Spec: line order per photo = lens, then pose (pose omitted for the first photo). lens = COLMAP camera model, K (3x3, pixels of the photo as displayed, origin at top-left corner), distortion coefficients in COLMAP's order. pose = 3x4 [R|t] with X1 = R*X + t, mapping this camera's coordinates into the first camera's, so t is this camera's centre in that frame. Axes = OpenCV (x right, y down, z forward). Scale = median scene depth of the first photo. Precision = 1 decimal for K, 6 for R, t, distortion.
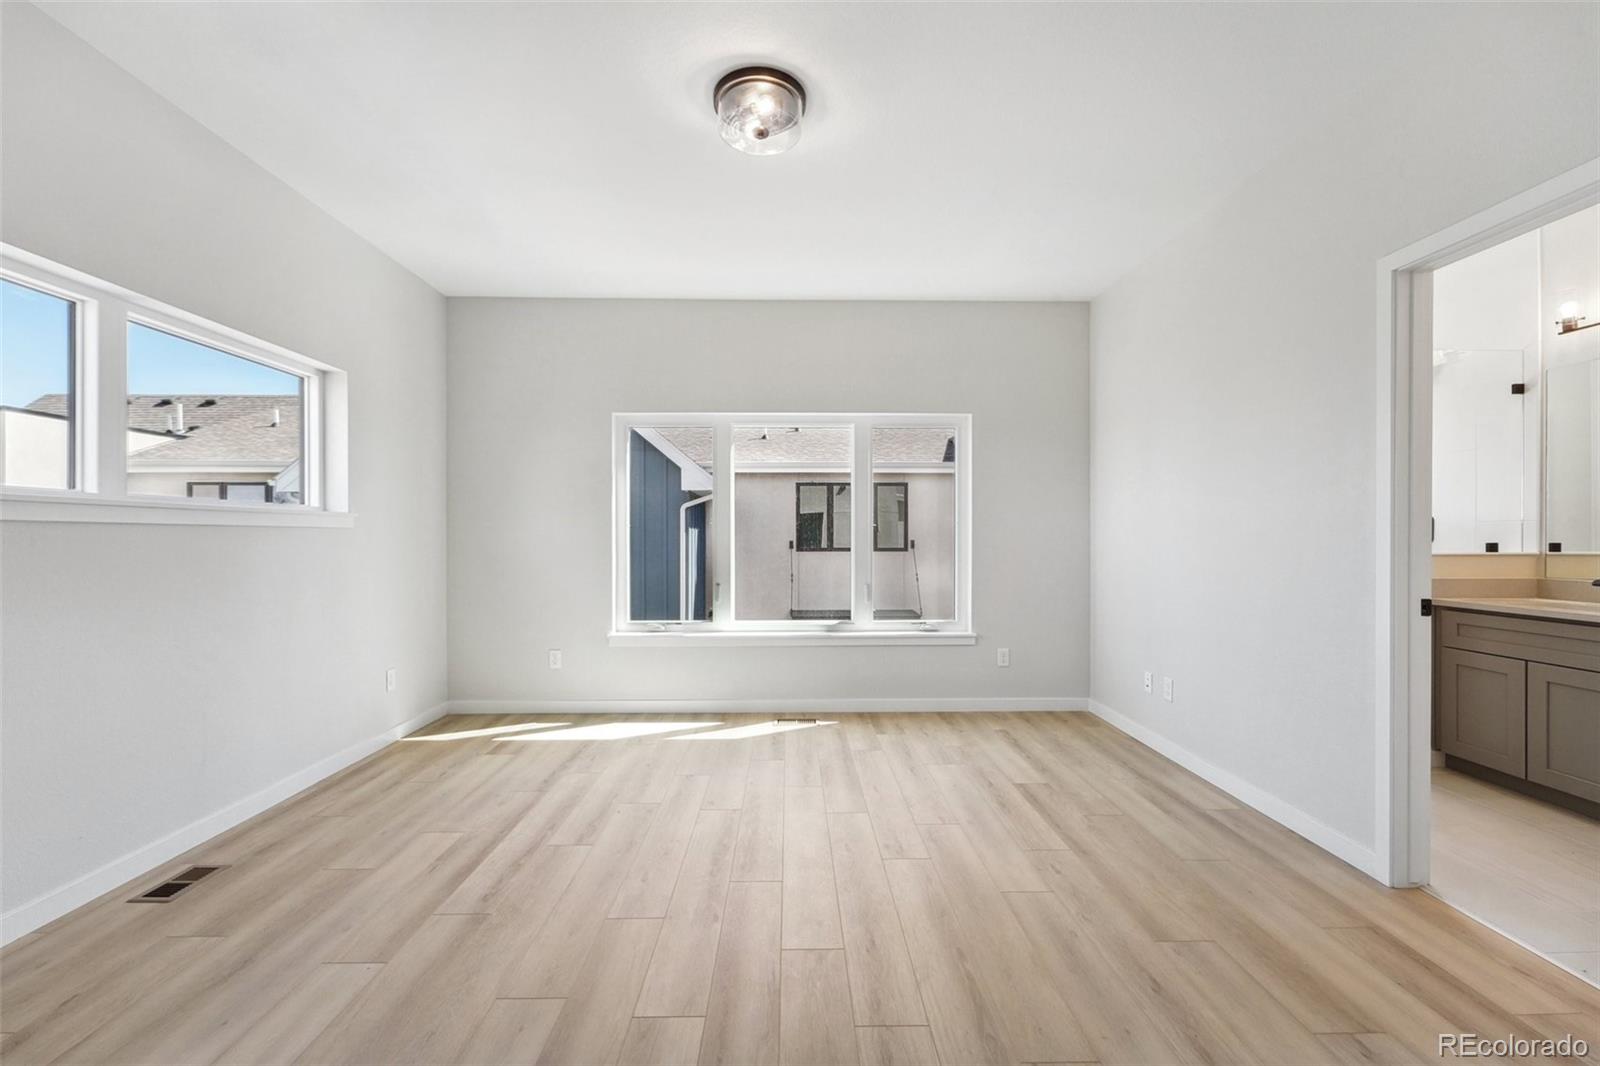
lens RADIAL K [[659.7, 0, 799.4], [0, 659.7, 533.2], [0, 0, 1]] dist [0.006740, -0.002282]
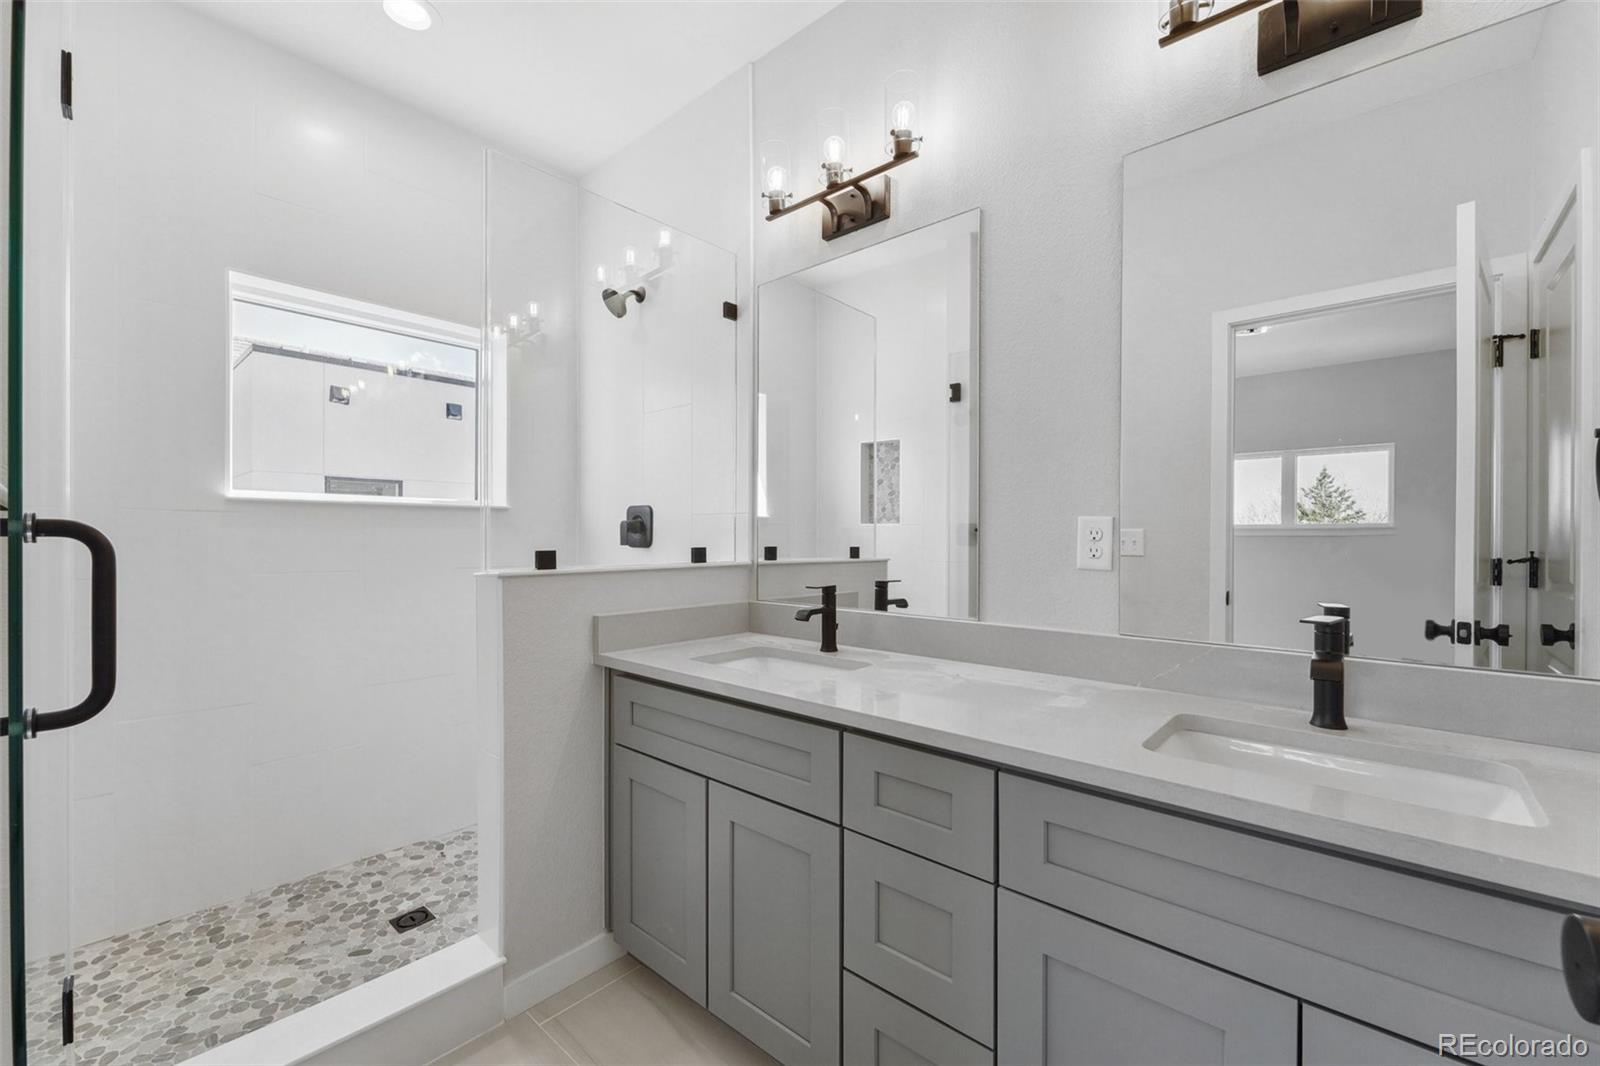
lens RADIAL K [[659.7, 0, 803.5], [0, 659.7, 535.3], [0, 0, 1]] dist [0.006740, -0.002282]
pose [[0.674570, 0.000943, 0.738210, 0.663958], [-0.001334, 0.999999, -0.000058, 0.002703], [-0.738210, -0.000945, 0.674571, 0.516573]]
